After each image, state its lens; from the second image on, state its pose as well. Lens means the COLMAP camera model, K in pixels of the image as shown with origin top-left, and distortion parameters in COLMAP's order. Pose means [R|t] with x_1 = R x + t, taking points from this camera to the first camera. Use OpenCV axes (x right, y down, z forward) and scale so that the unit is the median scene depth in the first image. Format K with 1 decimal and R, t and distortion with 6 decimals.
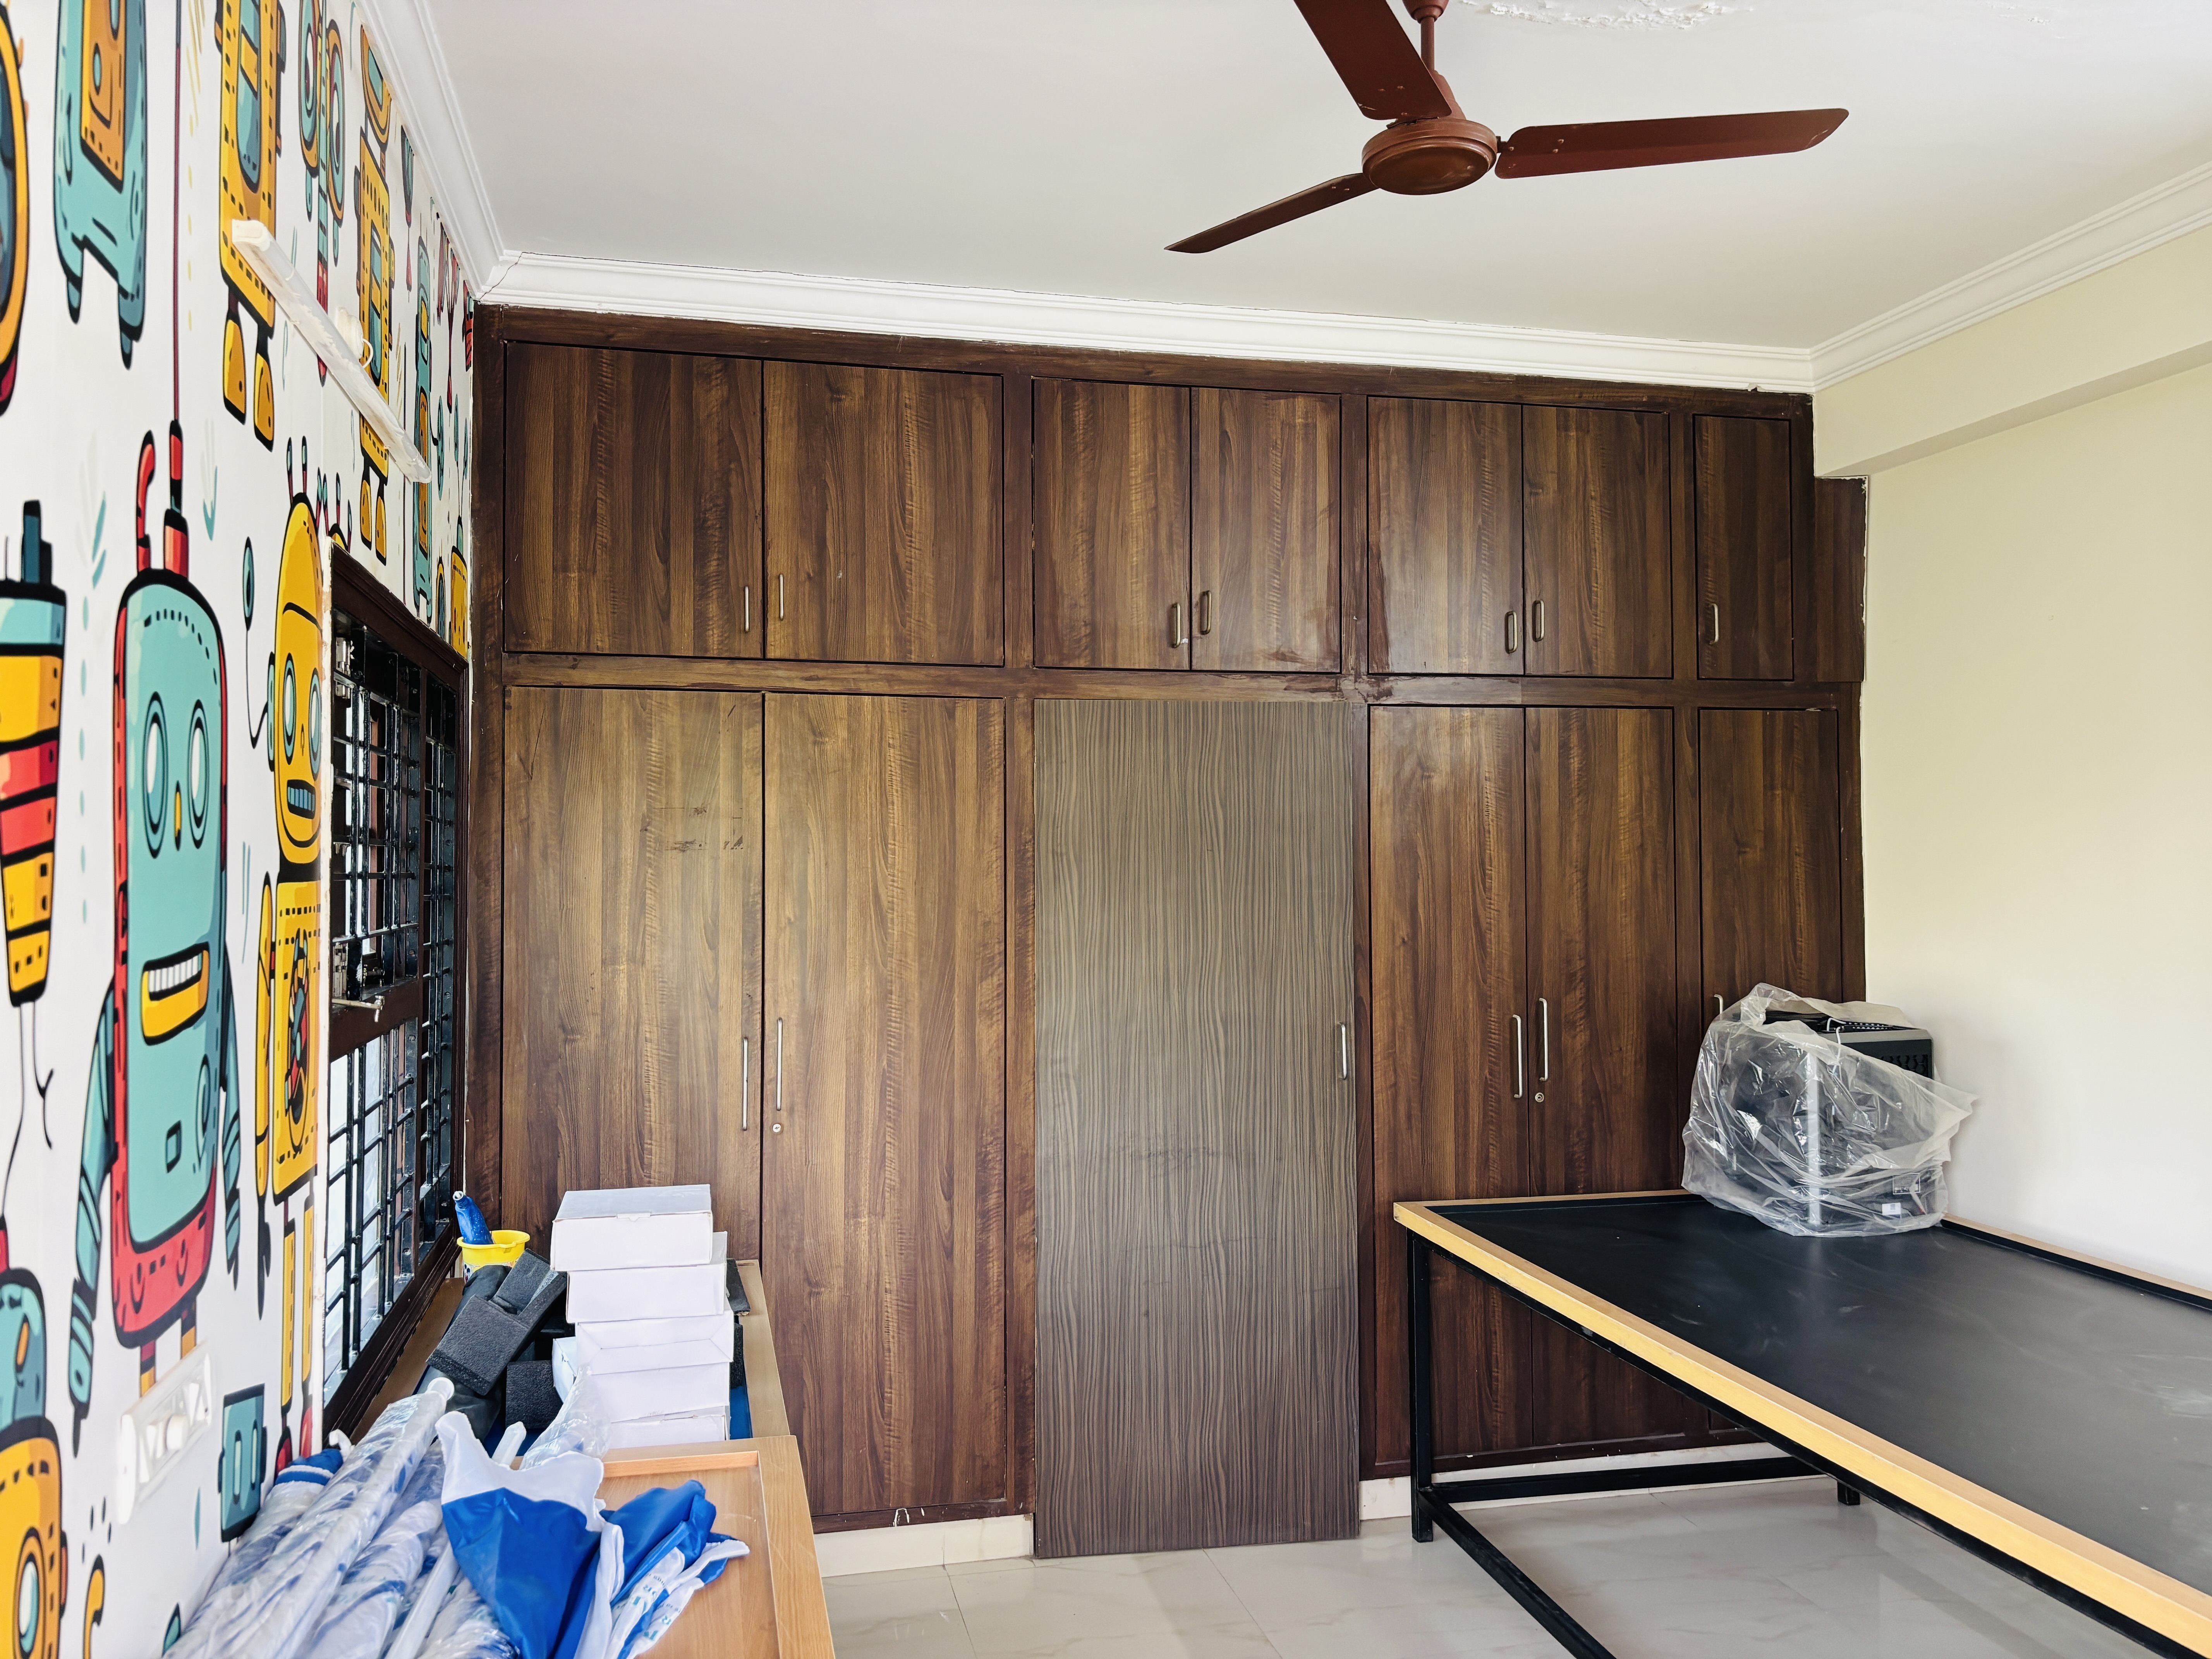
lens RADIAL K [[1672.9, 0, 1111.8], [0, 1672.9, 810.3], [0, 0, 1]] dist [0.127900, -0.000588]
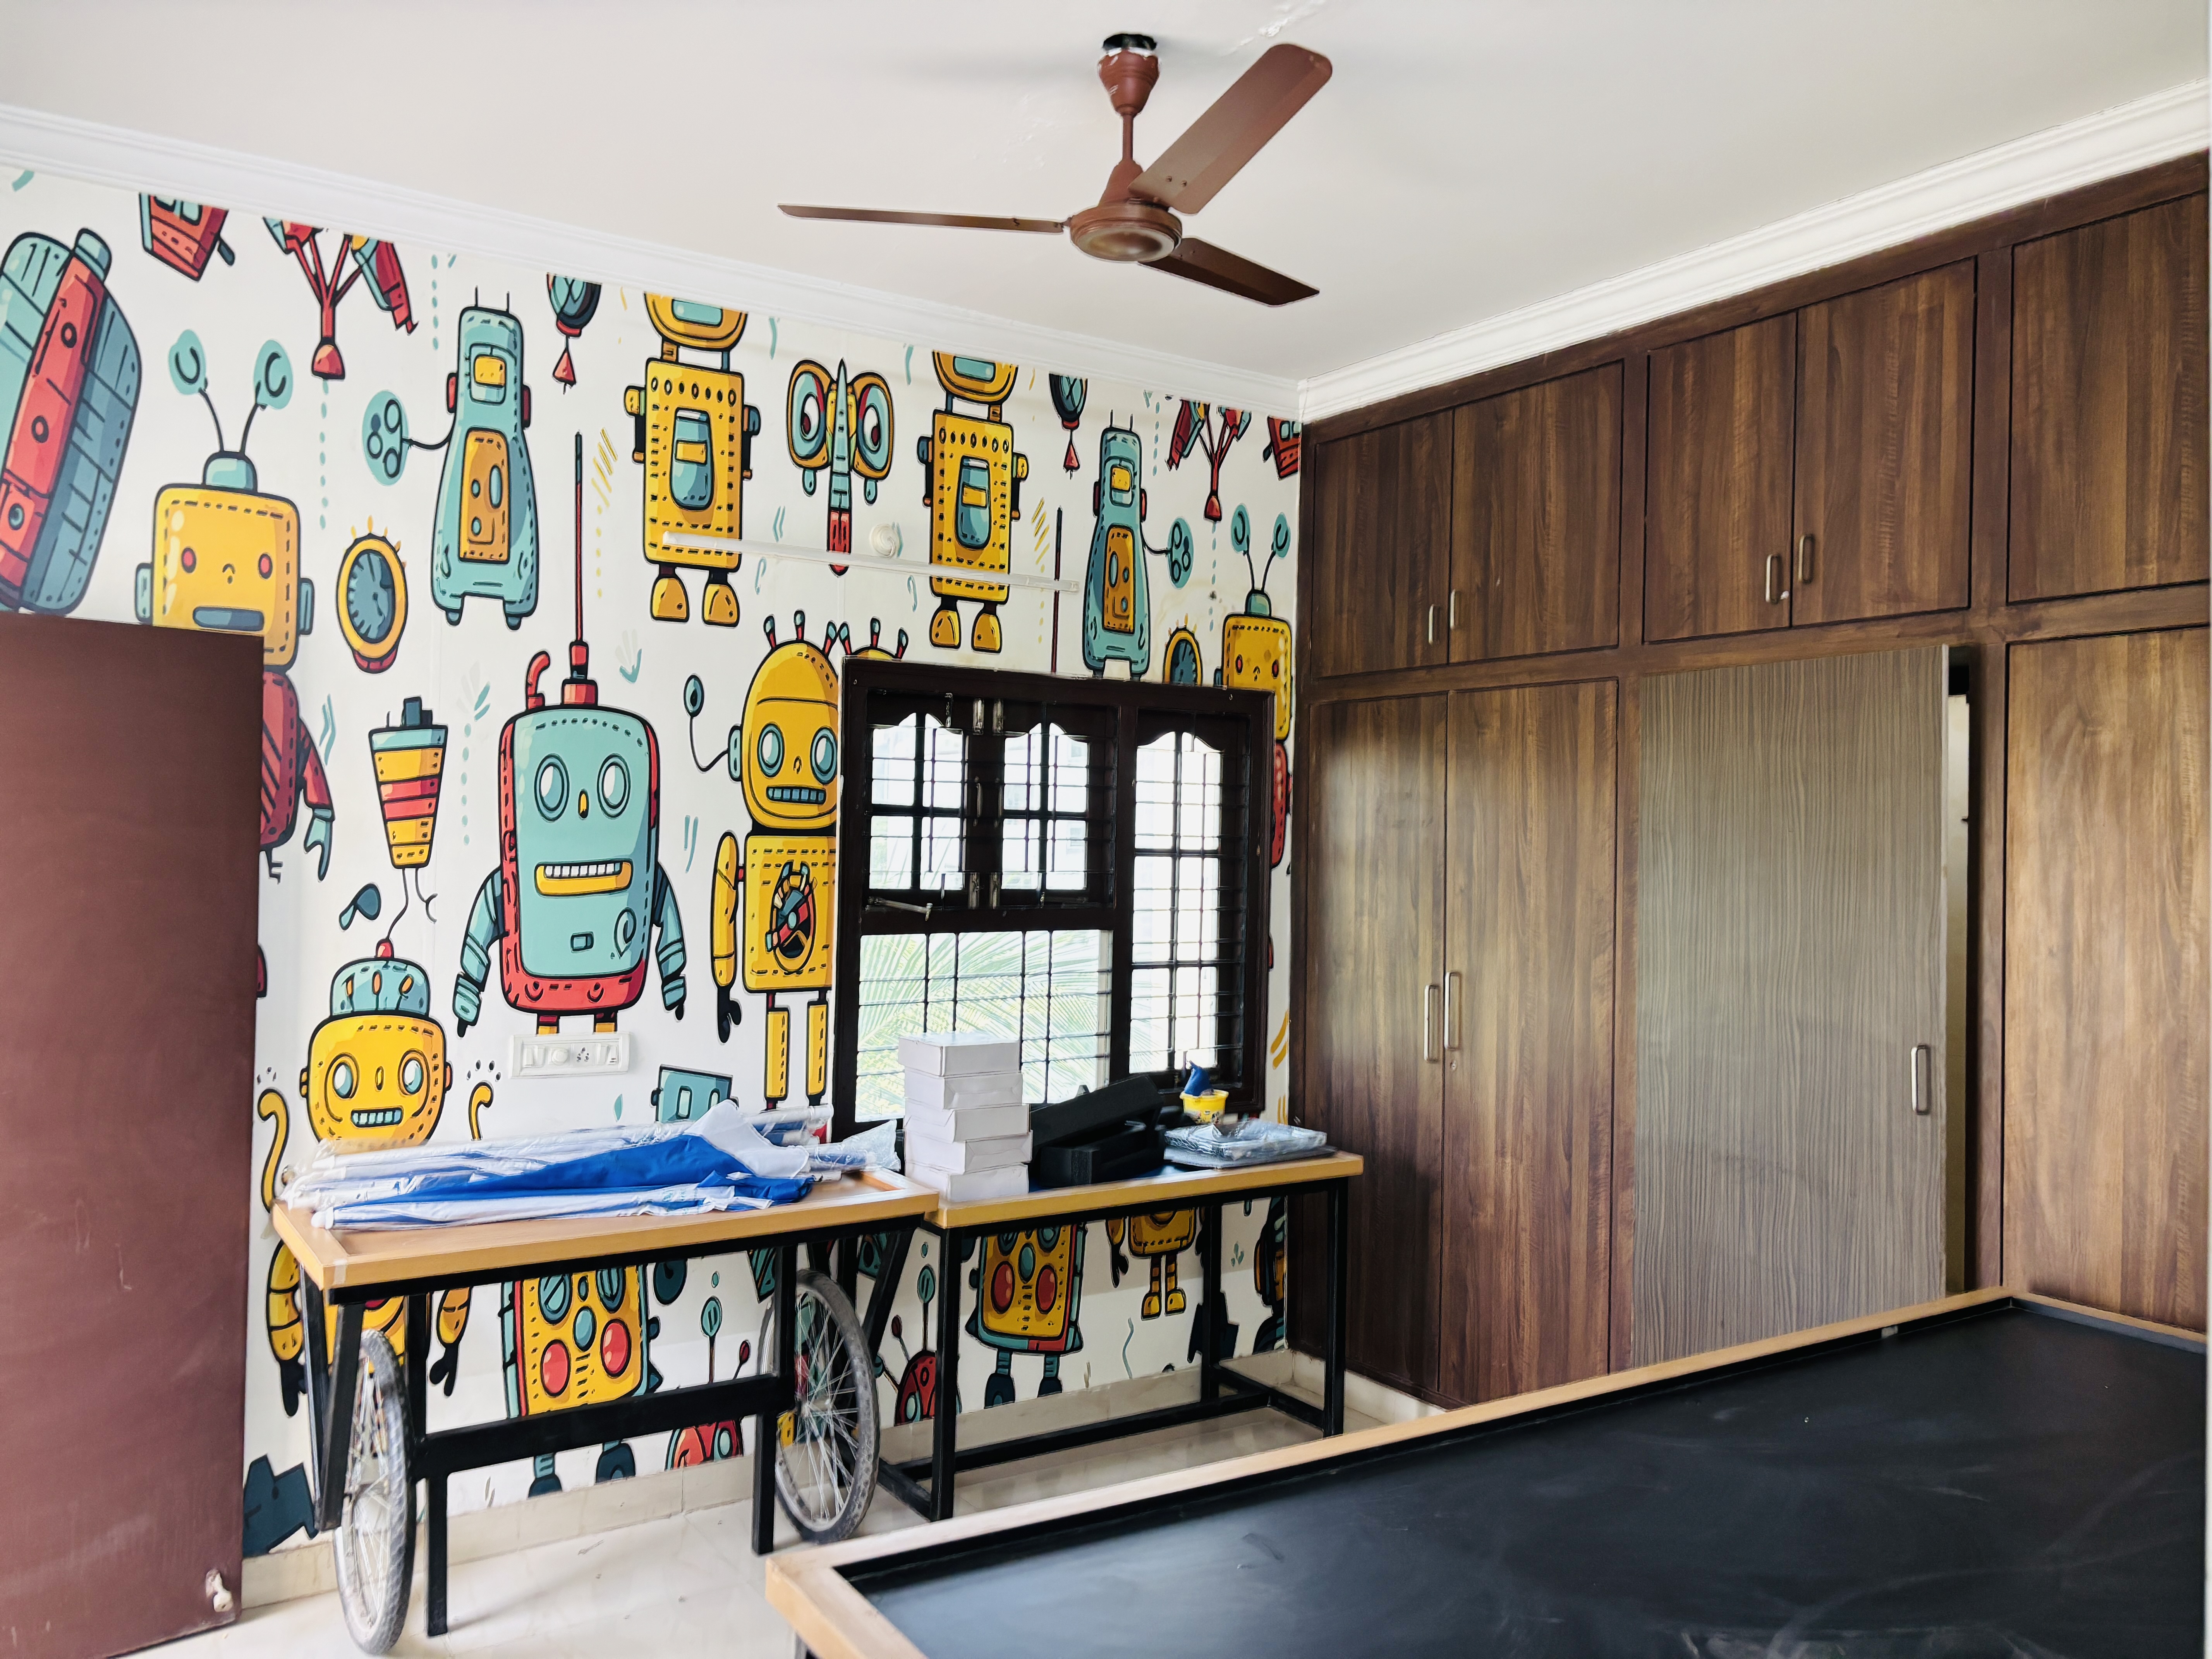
lens RADIAL K [[1665.1, 0, 1076.3], [0, 1665.1, 820.4], [0, 0, 1]] dist [0.013826, -0.001568]
pose [[0.342489, -0.002513, -0.939519, 0.767798], [0.006070, 0.999981, -0.000462, 0.017083], [0.939502, -0.005544, 0.342498, 0.349480]]
